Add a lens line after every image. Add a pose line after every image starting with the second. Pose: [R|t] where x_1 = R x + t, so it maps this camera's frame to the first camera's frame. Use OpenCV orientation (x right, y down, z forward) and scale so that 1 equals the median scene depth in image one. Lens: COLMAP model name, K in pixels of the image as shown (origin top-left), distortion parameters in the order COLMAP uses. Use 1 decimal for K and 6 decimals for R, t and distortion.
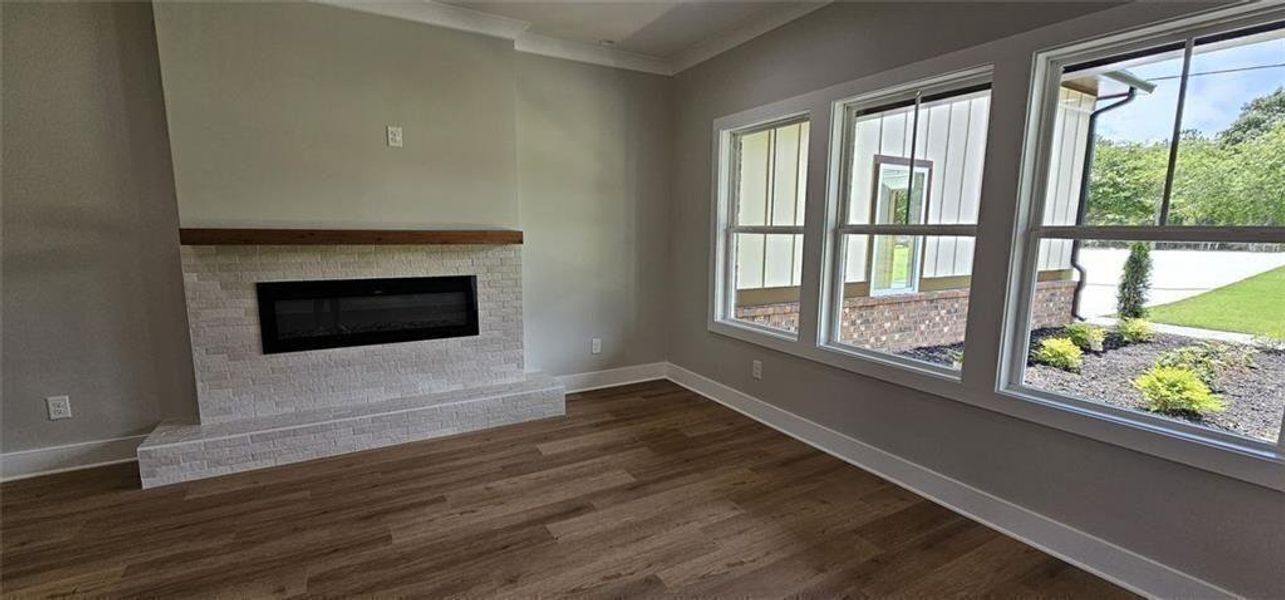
lens RADIAL K [[528.5, 0, 640.4], [0, 528.5, 294.5], [0, 0, 1]] dist [0.001153, -0.001734]
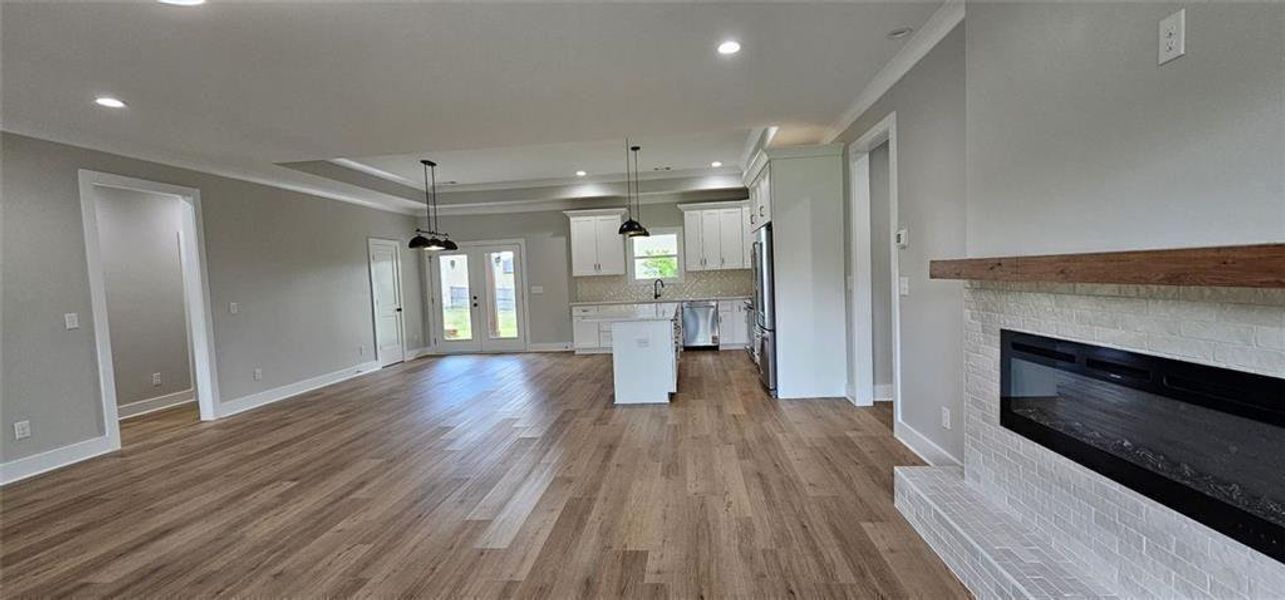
lens RADIAL K [[528.5, 0, 639.1], [0, 528.5, 310.9], [0, 0, 1]] dist [0.001153, -0.001734]
pose [[-0.578490, 0.069877, -0.812691, 0.174294], [-0.060826, 0.989854, 0.128407, -0.111734], [0.813419, 0.123715, -0.568370, 0.998644]]
